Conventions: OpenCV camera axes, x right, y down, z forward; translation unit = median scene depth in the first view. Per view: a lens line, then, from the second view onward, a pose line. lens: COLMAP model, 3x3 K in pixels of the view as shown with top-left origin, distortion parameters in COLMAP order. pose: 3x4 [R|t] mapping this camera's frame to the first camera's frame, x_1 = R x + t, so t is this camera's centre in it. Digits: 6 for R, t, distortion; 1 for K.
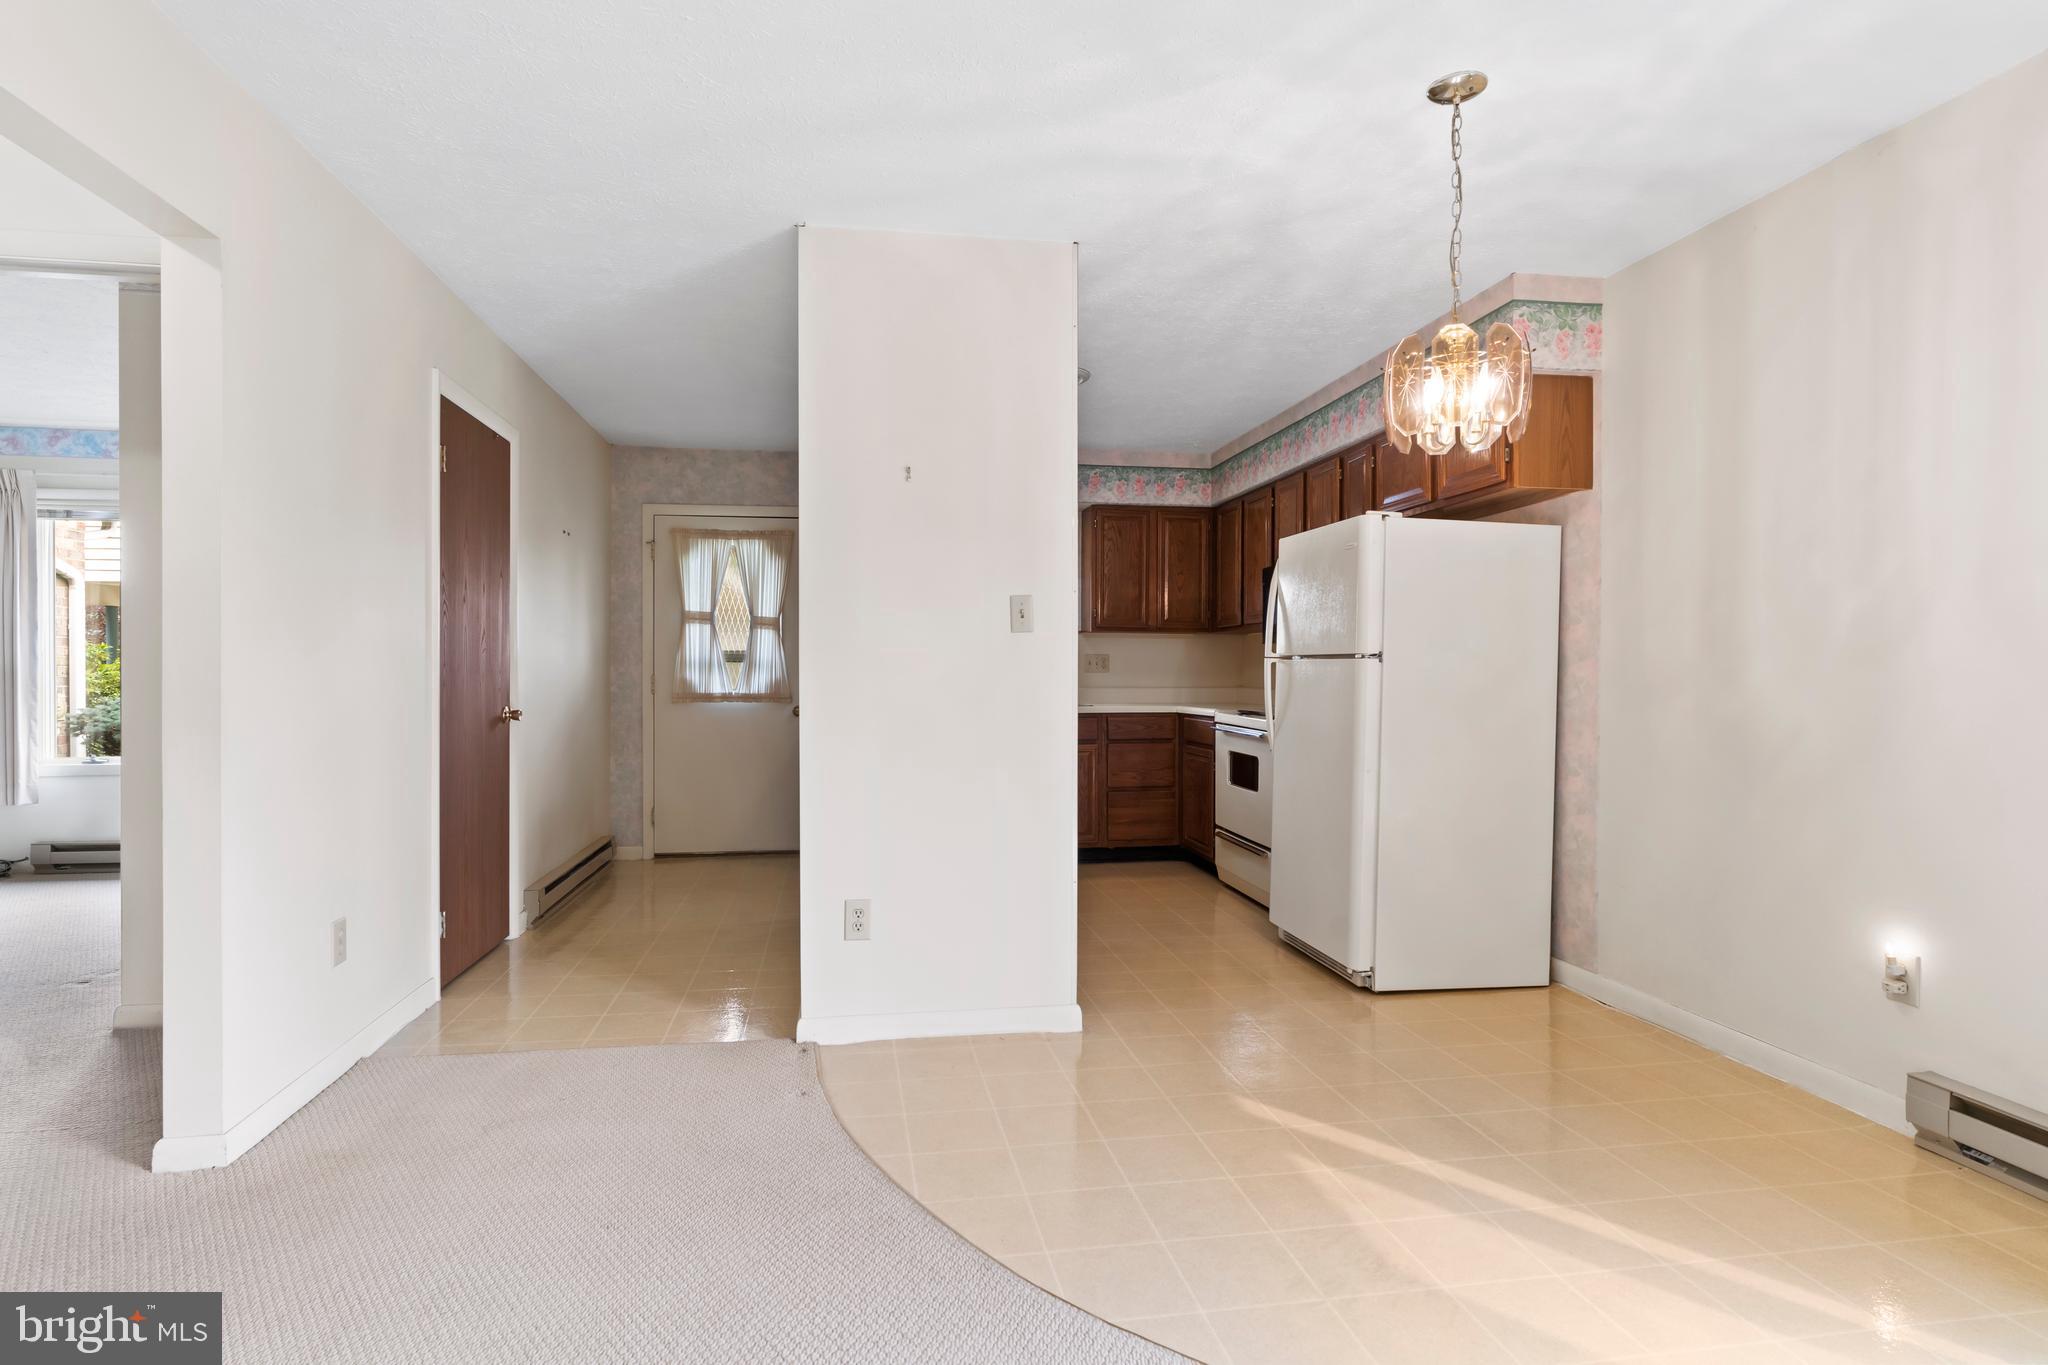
lens RADIAL K [[1051.0, 0, 1016.6], [0, 1051.0, 678.7], [0, 0, 1]] dist [-0.005584, 0.002922]
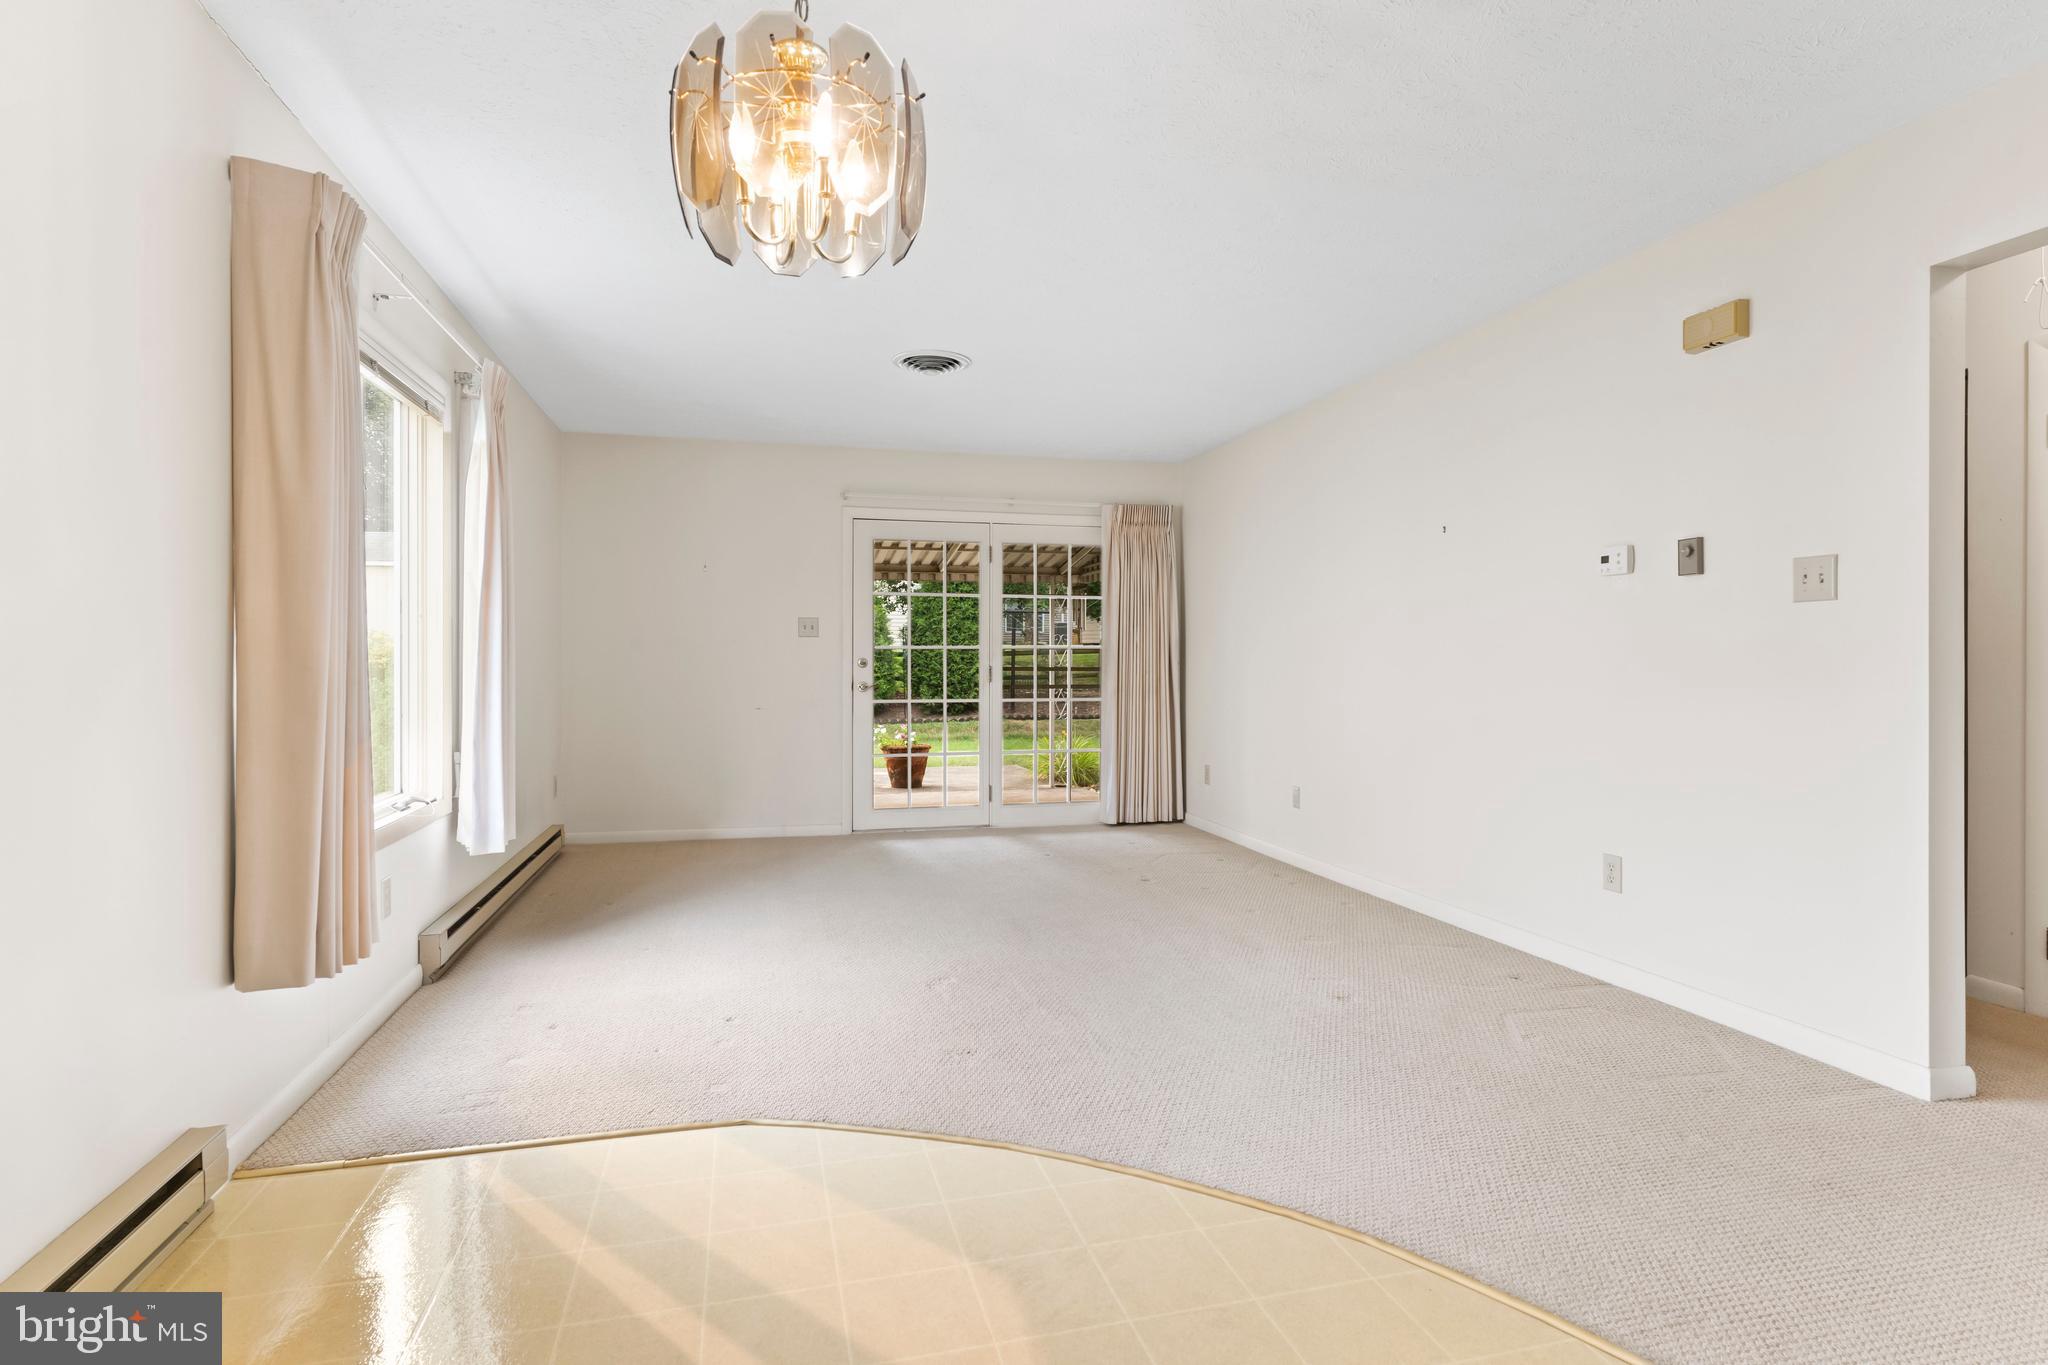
lens RADIAL K [[1051.0, 0, 1017.0], [0, 1051.0, 667.0], [0, 0, 1]] dist [-0.005584, 0.002922]
pose [[-0.996047, 0.001749, -0.088816, 0.158719], [0.000872, 0.999950, 0.009916, -0.000947], [0.088829, 0.009799, -0.995999, 0.708166]]
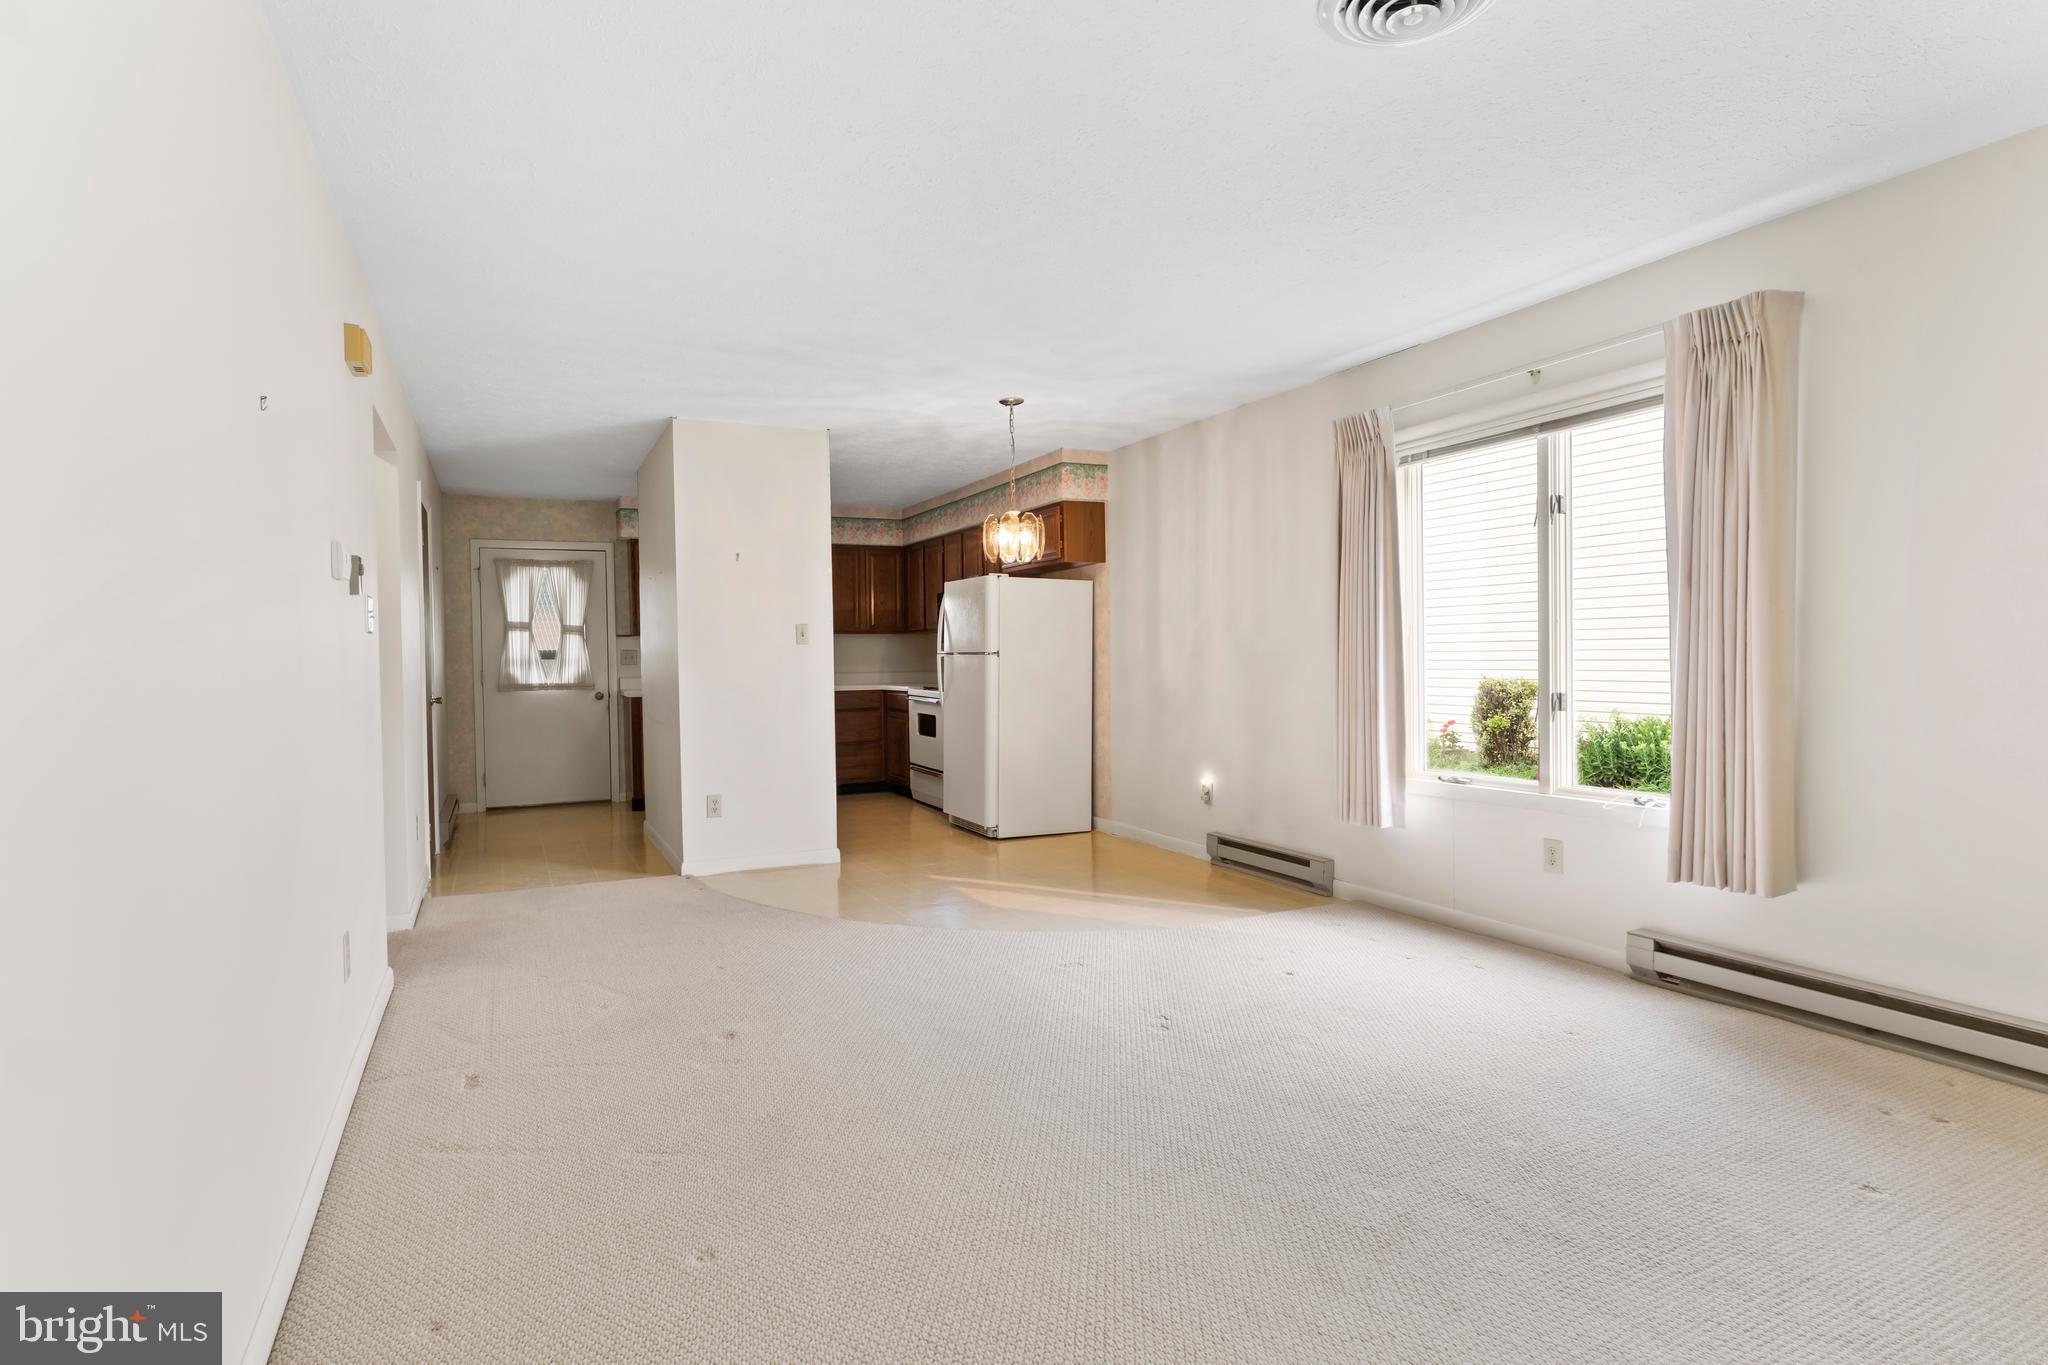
lens RADIAL K [[1051.0, 0, 1015.6], [0, 1051.0, 679.8], [0, 0, 1]] dist [-0.005584, 0.002922]
pose [[0.957594, -0.021808, 0.287296, -0.100072], [0.017194, 0.999680, 0.018571, -0.006039], [-0.287609, -0.012844, 0.957662, -0.507448]]
